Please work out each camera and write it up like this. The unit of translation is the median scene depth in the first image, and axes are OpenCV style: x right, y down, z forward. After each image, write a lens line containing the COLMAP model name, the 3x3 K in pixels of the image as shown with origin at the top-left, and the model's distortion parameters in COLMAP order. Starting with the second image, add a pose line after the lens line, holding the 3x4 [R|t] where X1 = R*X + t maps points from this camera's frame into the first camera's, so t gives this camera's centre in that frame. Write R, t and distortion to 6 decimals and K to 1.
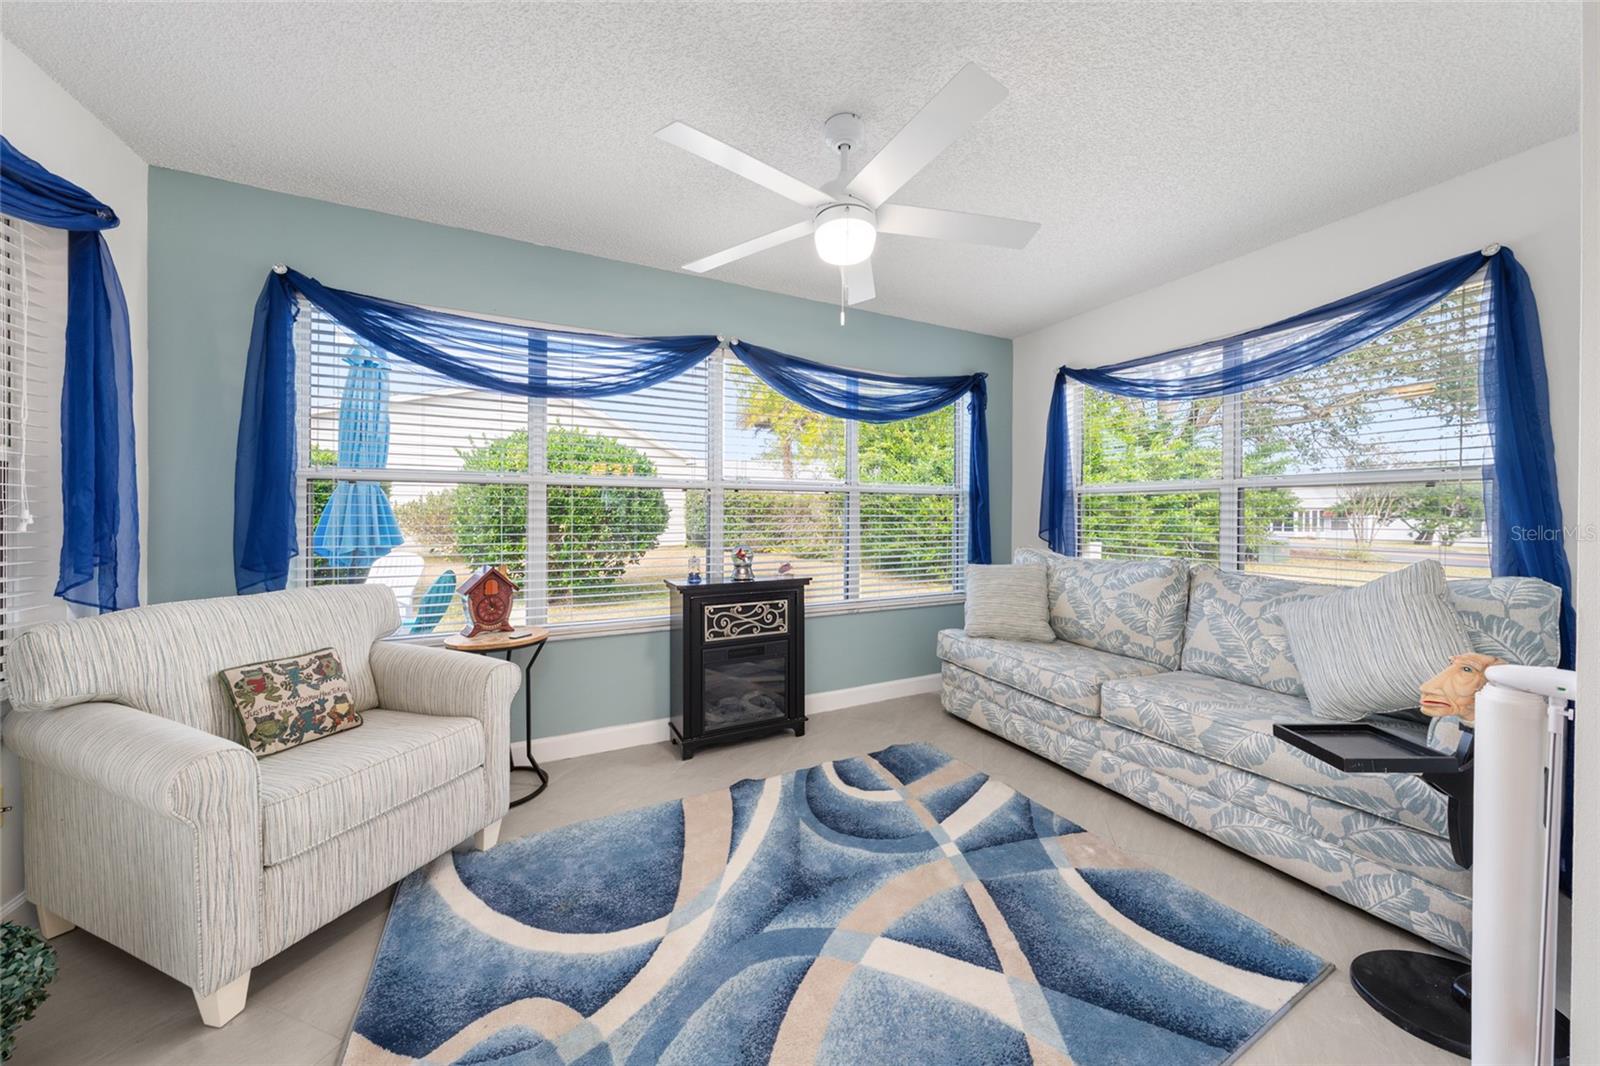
lens RADIAL K [[547.0, 0, 805.3], [0, 547.0, 515.4], [0, 0, 1]] dist [0.000366, 0.000004]
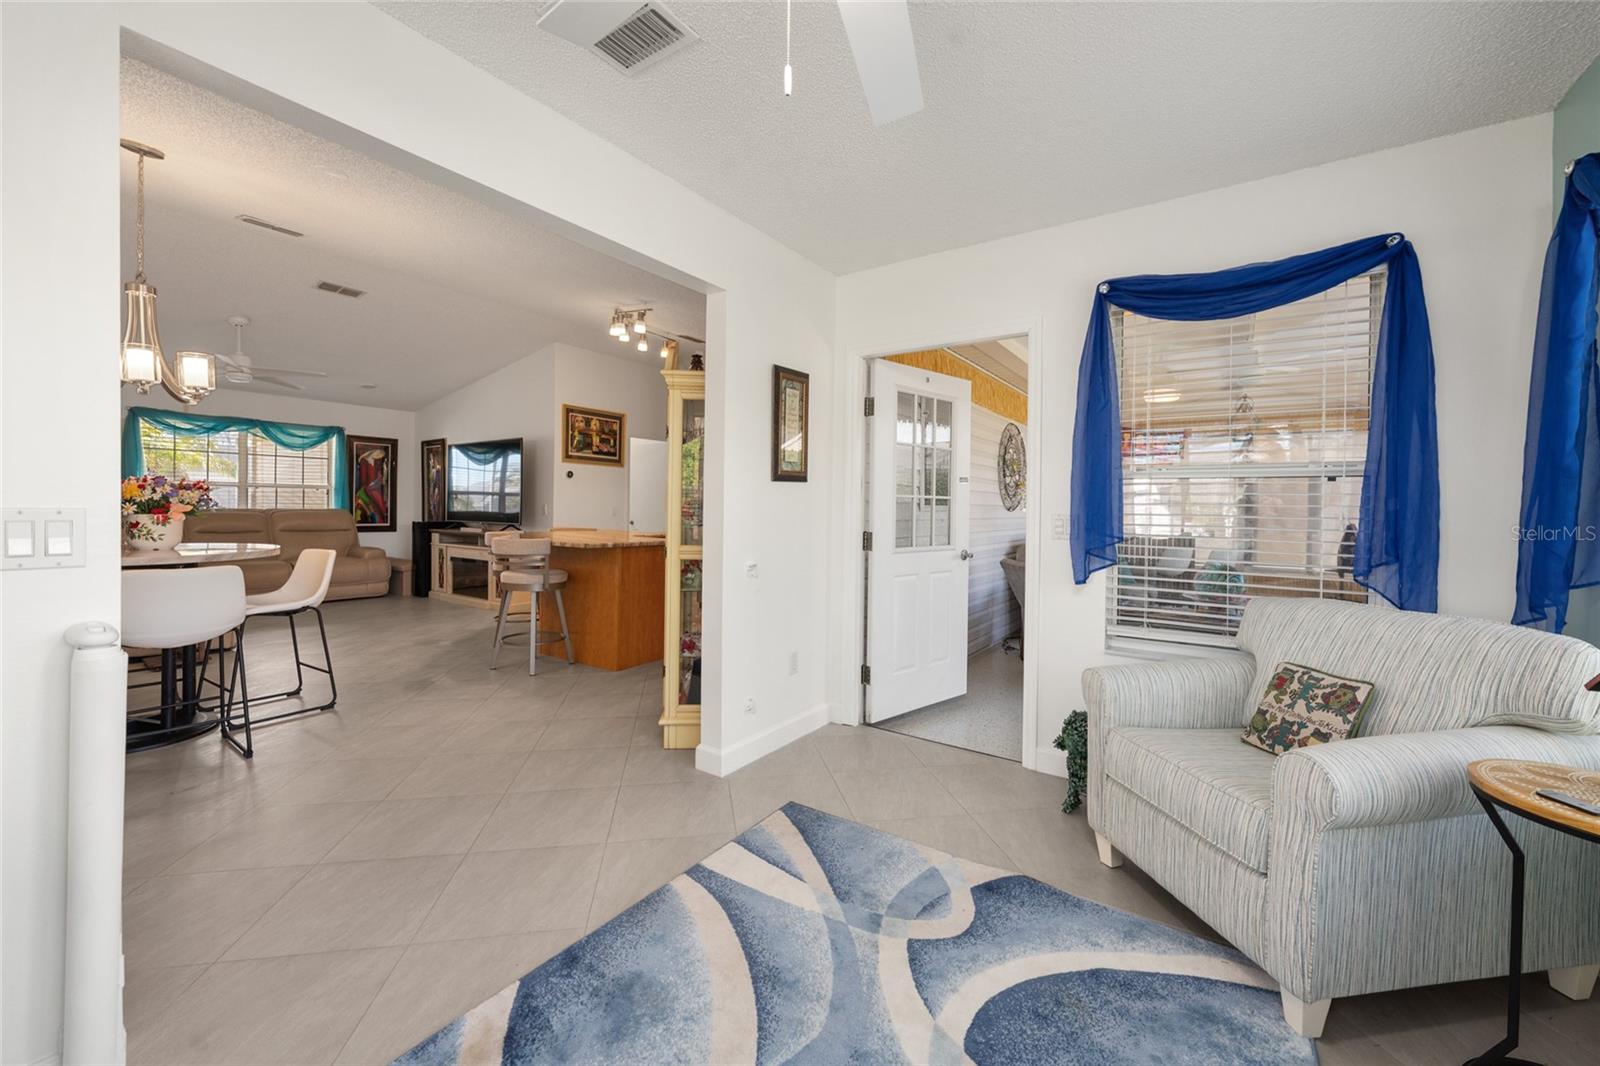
lens RADIAL K [[630.6, 0, 792.6], [0, 630.6, 513.2], [0, 0, 1]] dist [-0.000457, 0.000082]
pose [[-0.883840, -0.007952, -0.467721, 0.253446], [-0.015760, 0.999794, 0.012782, -0.004750], [0.467523, 0.018669, -0.883784, 1.141029]]
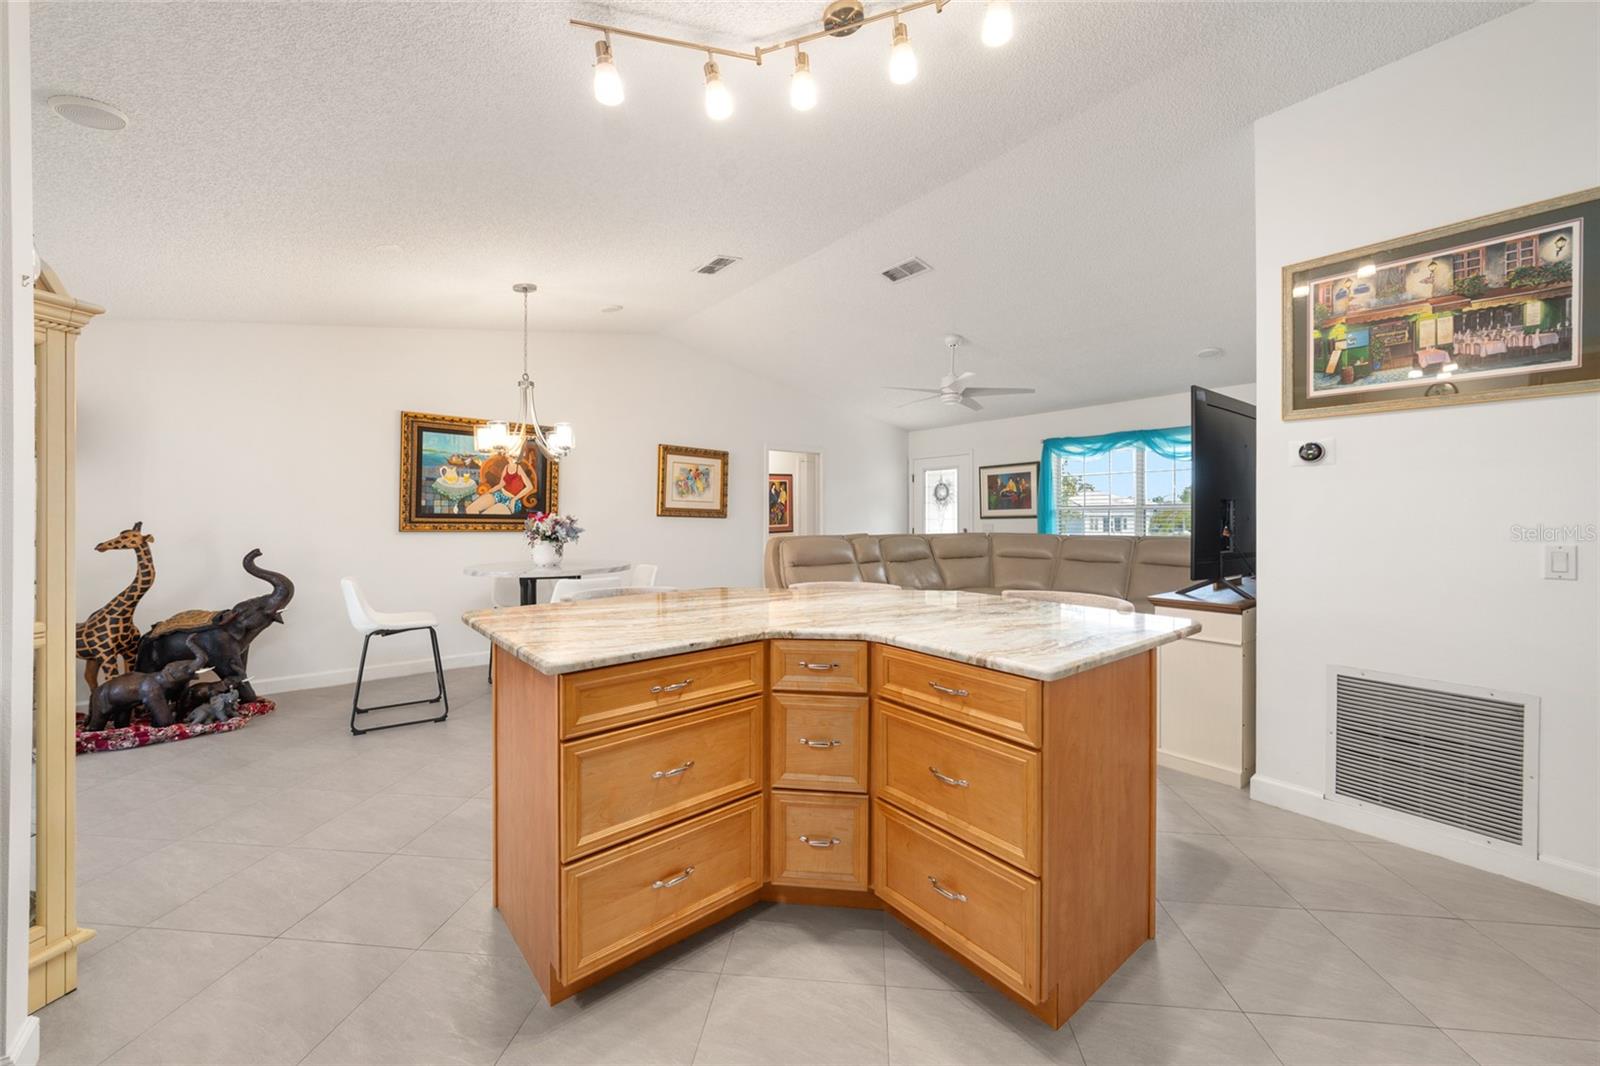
lens RADIAL K [[596.1, 0, 800.0], [0, 596.1, 515.7], [0, 0, 1]] dist [-0.000739, -0.000098]
pose [[-0.215833, 0.003304, 0.976425, -1.125277], [0.003059, 0.999992, -0.002708, -0.025160], [-0.976426, 0.002402, -0.215841, -1.094834]]
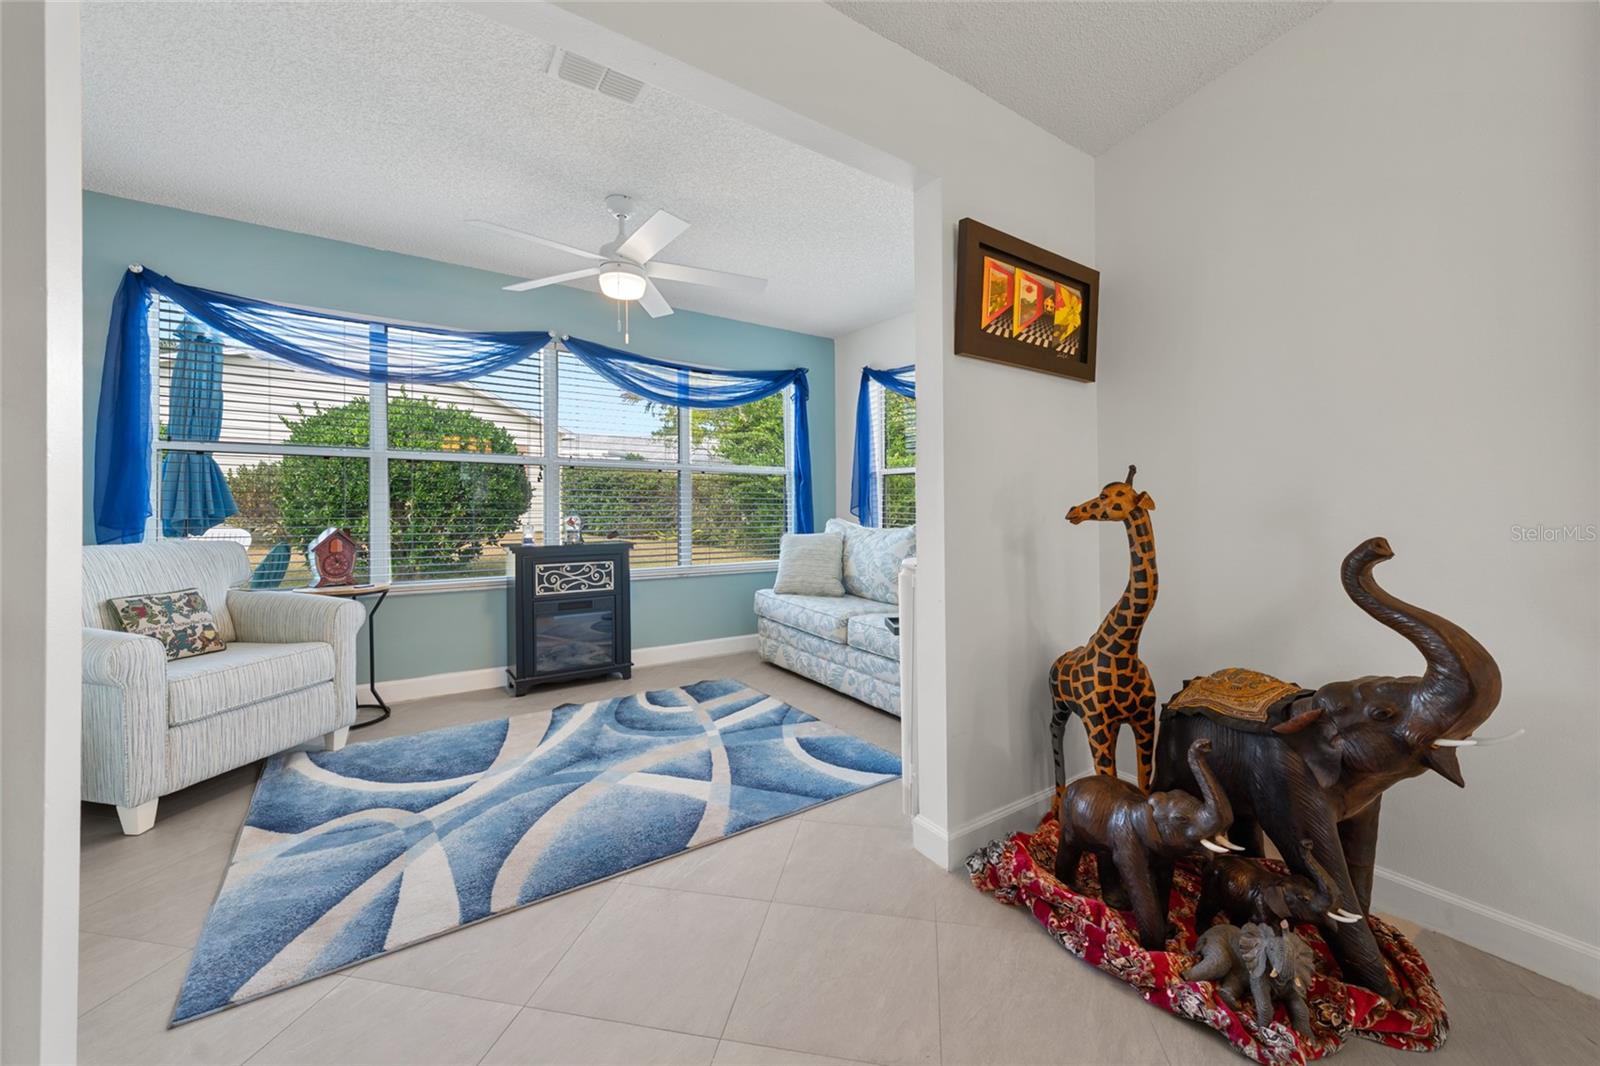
lens RADIAL K [[624.2, 0, 809.4], [0, 624.2, 512.4], [0, 0, 1]] dist [-0.000819, 0.000018]
pose [[0.989034, 0.006579, 0.147542, 0.226310], [-0.009107, 0.999823, 0.016467, 0.030299], [-0.147407, -0.017630, 0.988919, -0.463919]]
